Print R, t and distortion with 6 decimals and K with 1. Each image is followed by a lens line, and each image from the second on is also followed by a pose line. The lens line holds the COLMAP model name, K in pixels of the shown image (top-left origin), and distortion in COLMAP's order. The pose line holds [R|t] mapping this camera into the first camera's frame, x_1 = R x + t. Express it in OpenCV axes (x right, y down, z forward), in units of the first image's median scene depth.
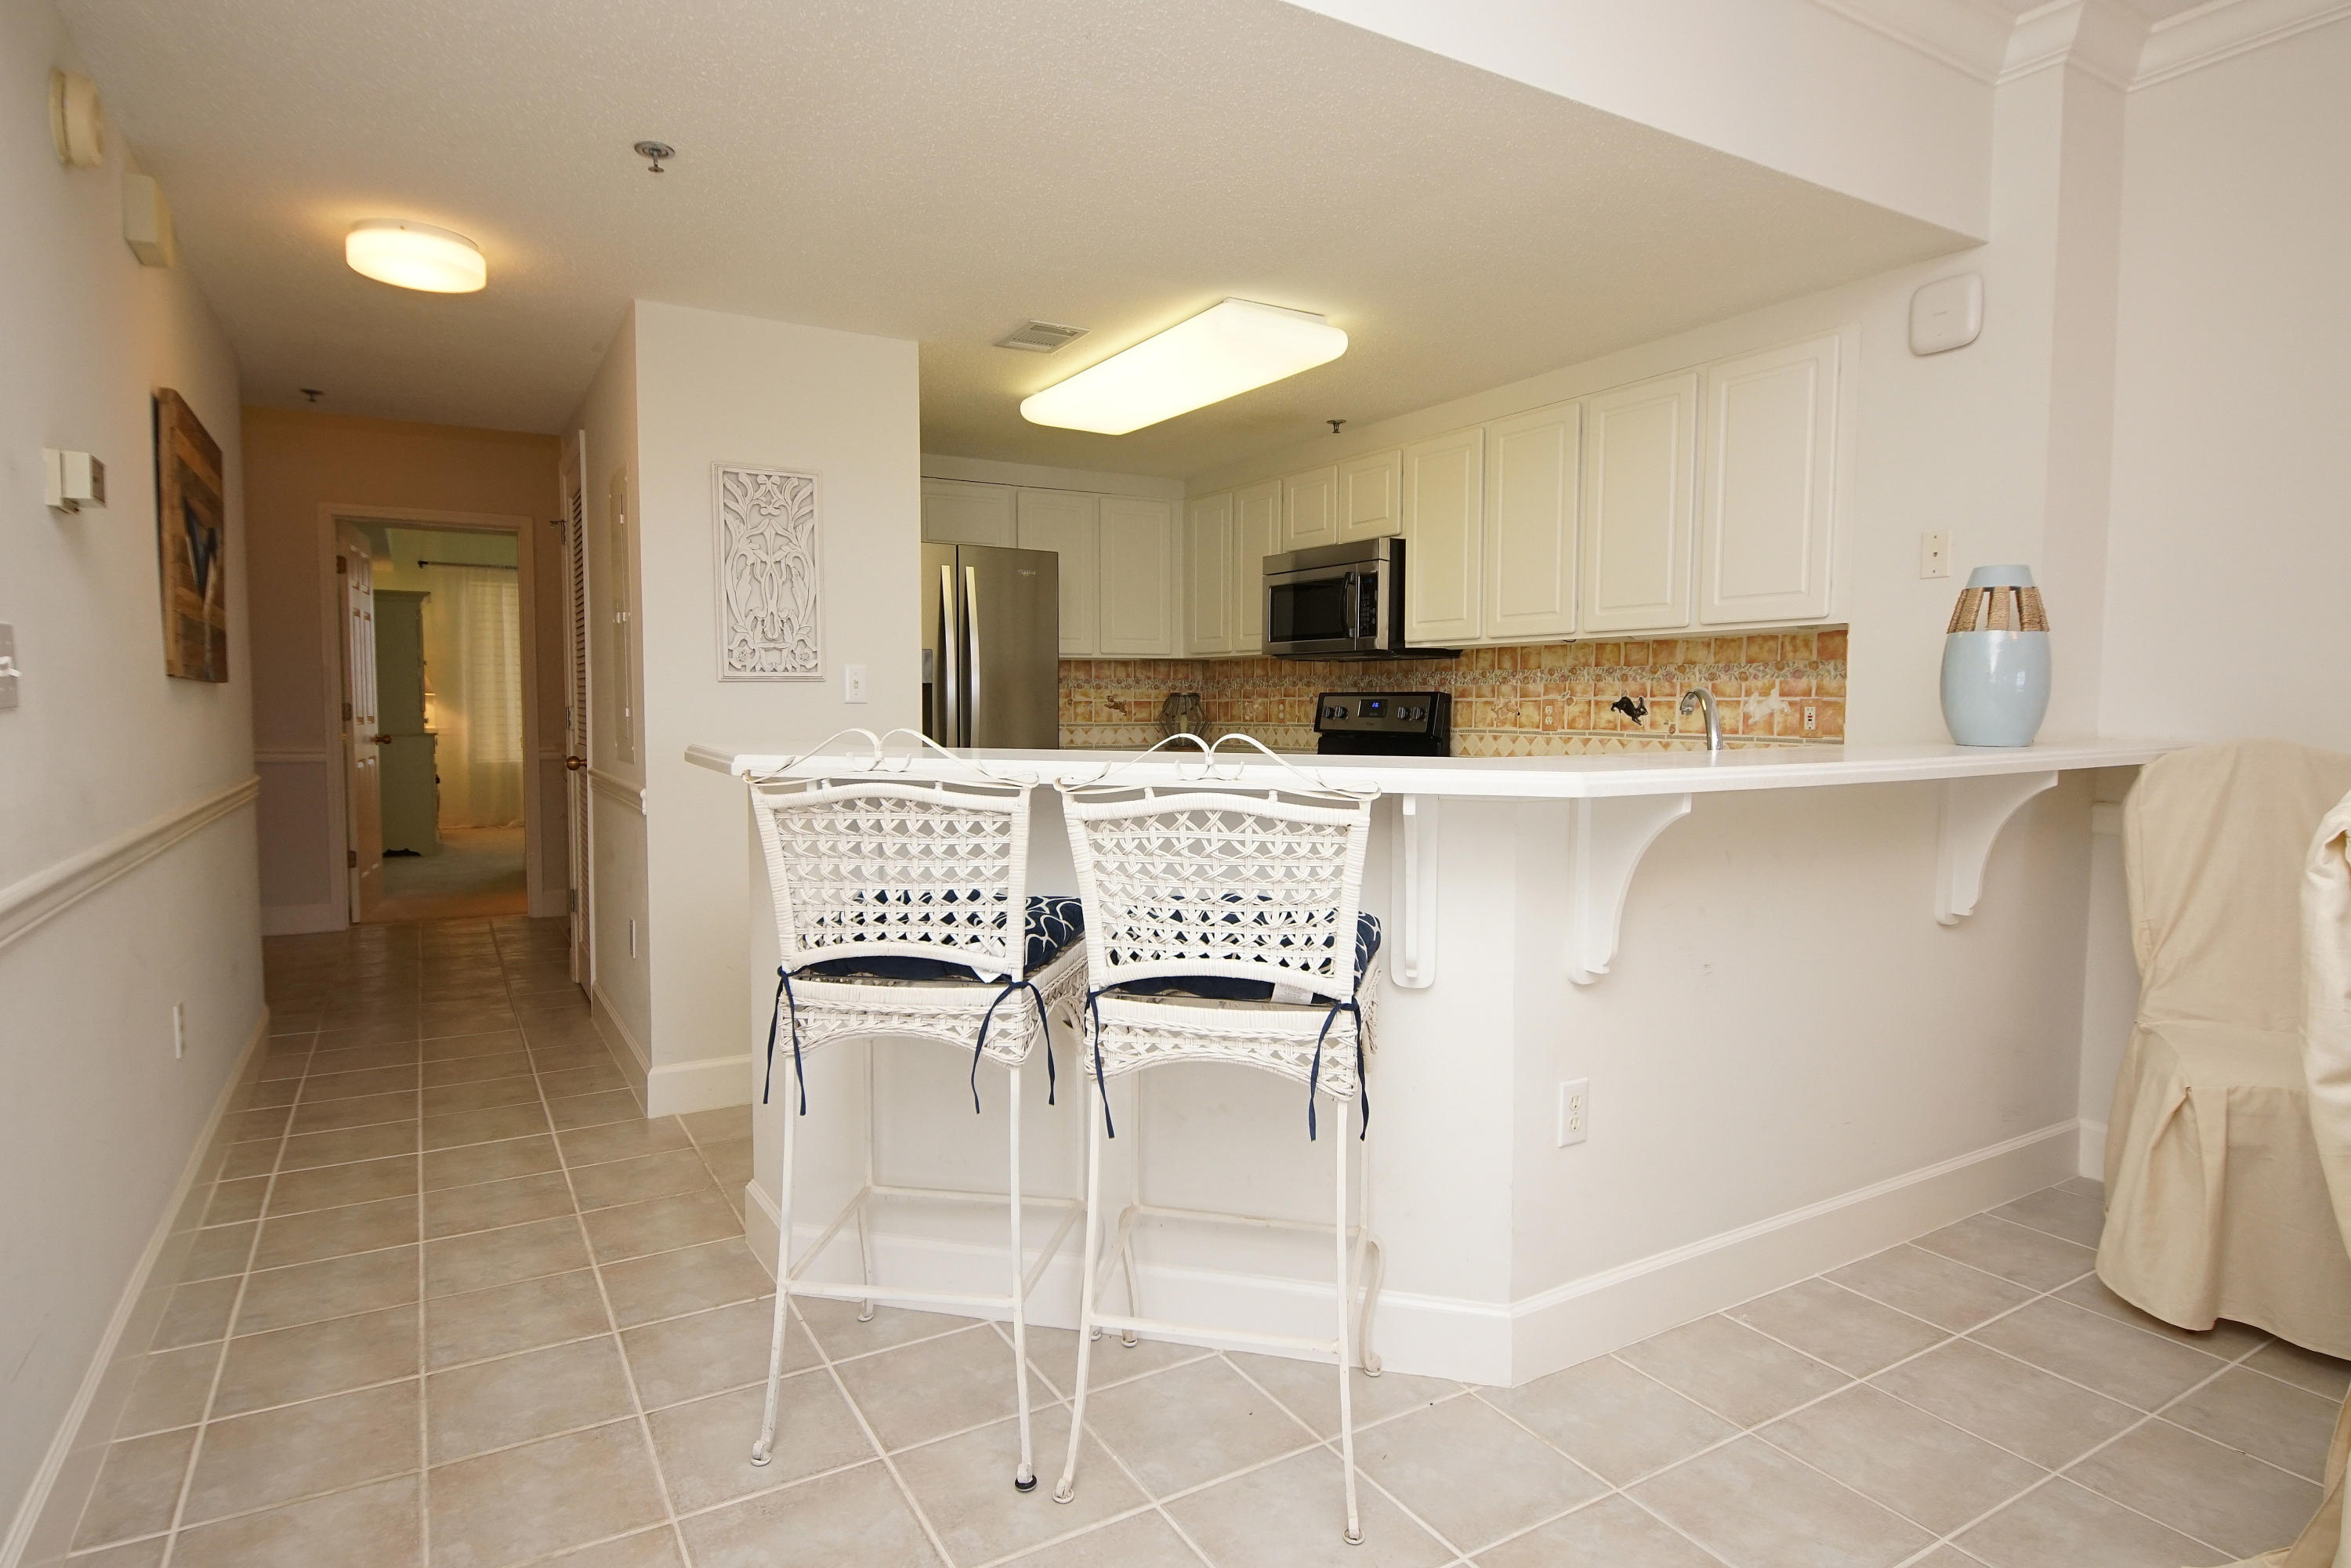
lens RADIAL K [[1255.2, 0, 1141.0], [0, 1255.2, 778.5], [0, 0, 1]] dist [0.022706, -0.025540]
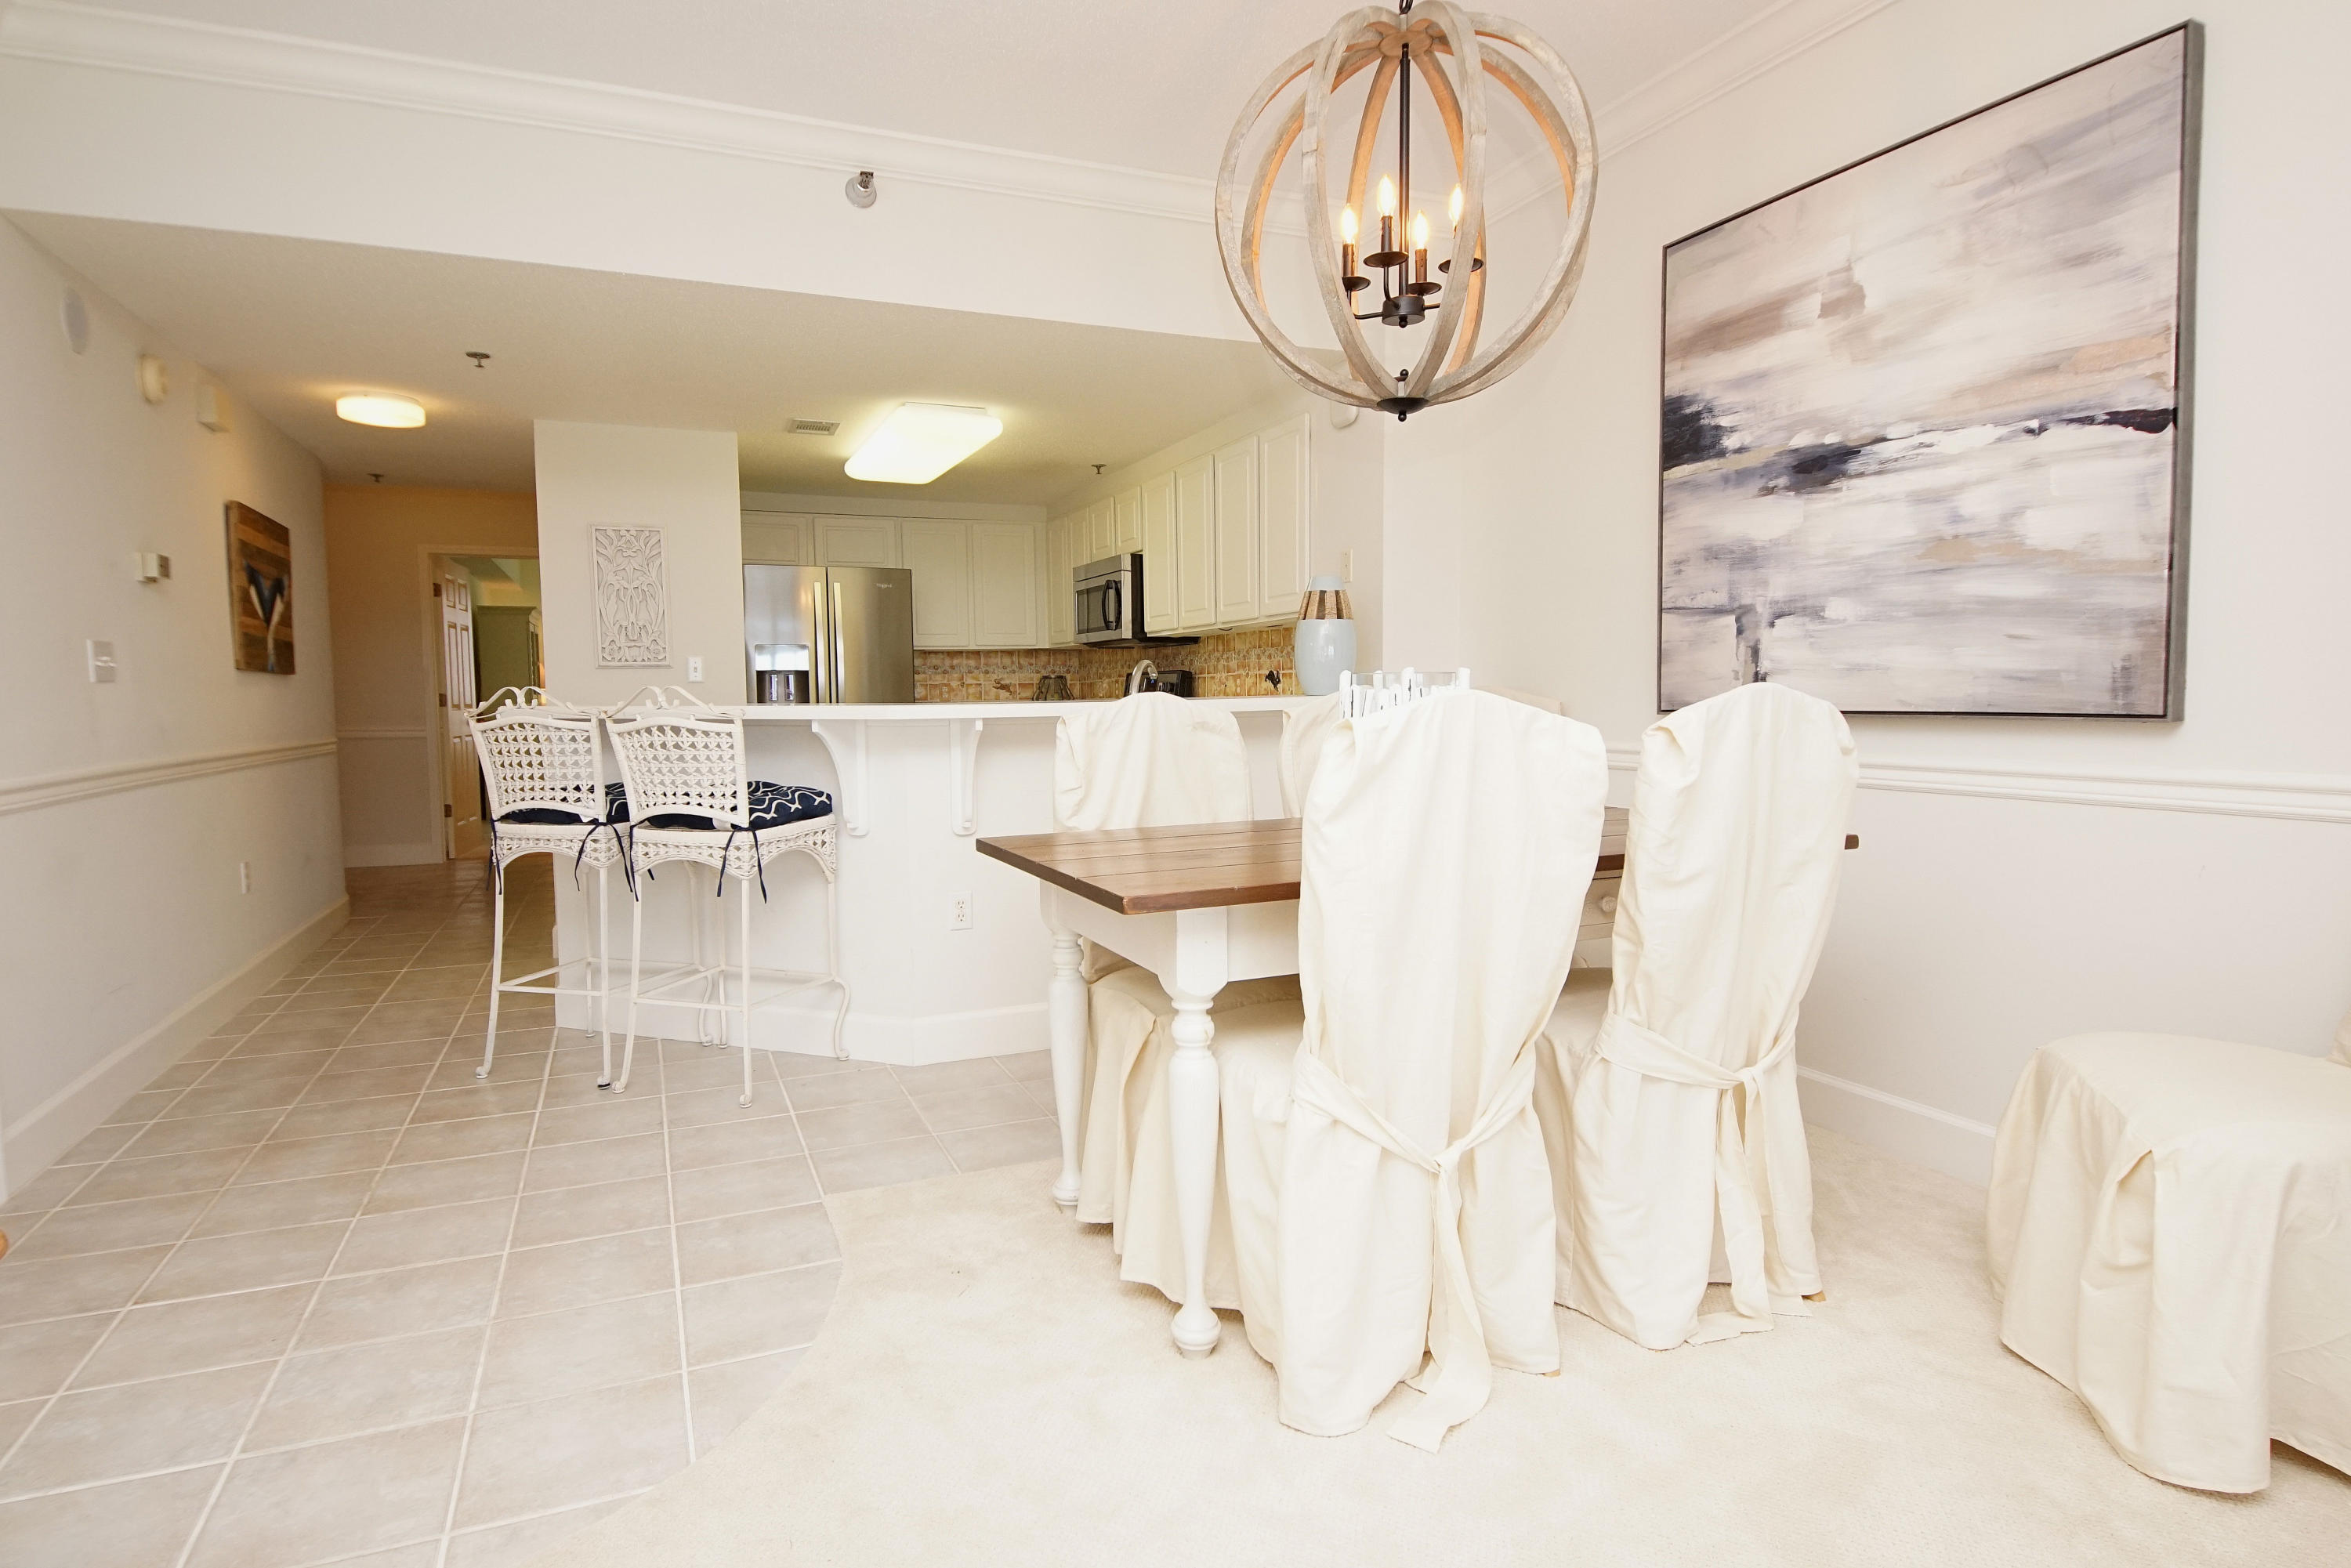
lens RADIAL K [[1255.2, 0, 1149.7], [0, 1255.2, 778.8], [0, 0, 1]] dist [0.022706, -0.025540]
pose [[0.991263, -0.005400, -0.131790, 0.431584], [0.006201, 0.999965, 0.005666, 0.041430], [0.131755, -0.006433, 0.991261, -0.337490]]
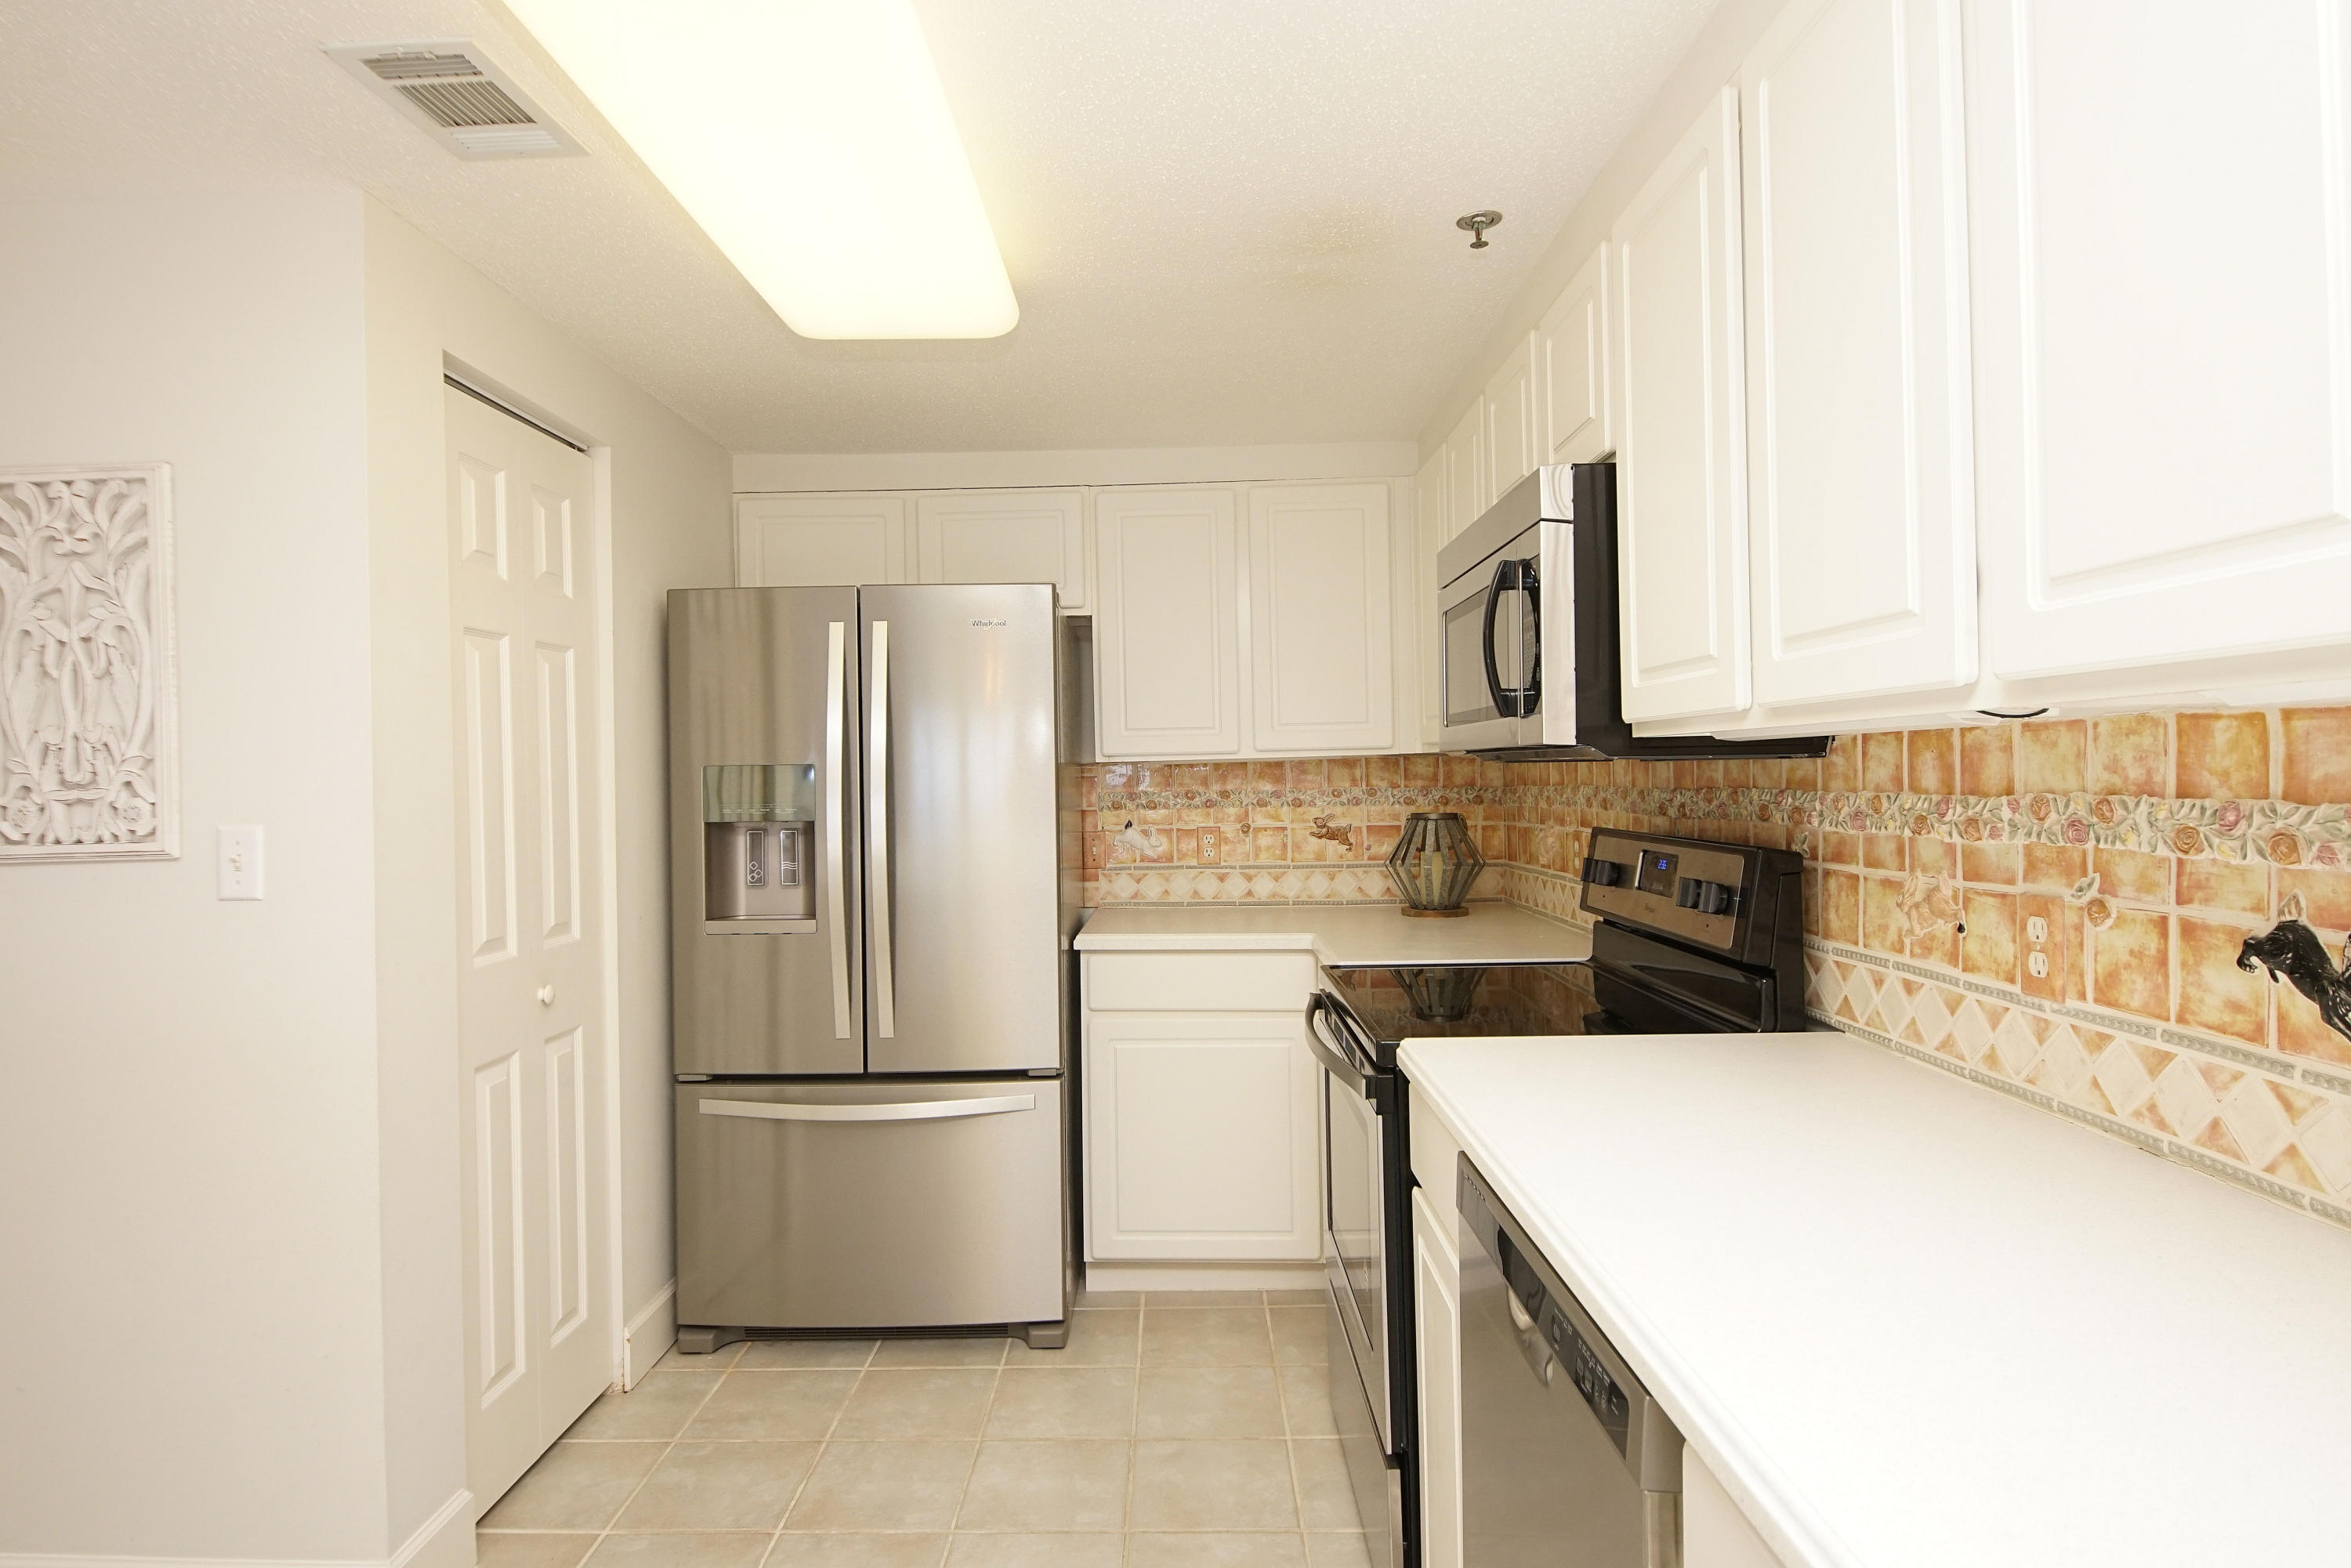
lens RADIAL K [[1255.2, 0, 1156.1], [0, 1255.2, 775.5], [0, 0, 1]] dist [0.022706, -0.025540]
pose [[0.857665, -0.016721, -0.513937, 0.317999], [-0.013025, 0.998444, -0.054221, -0.077565], [0.514044, 0.053198, 0.856113, 0.661087]]
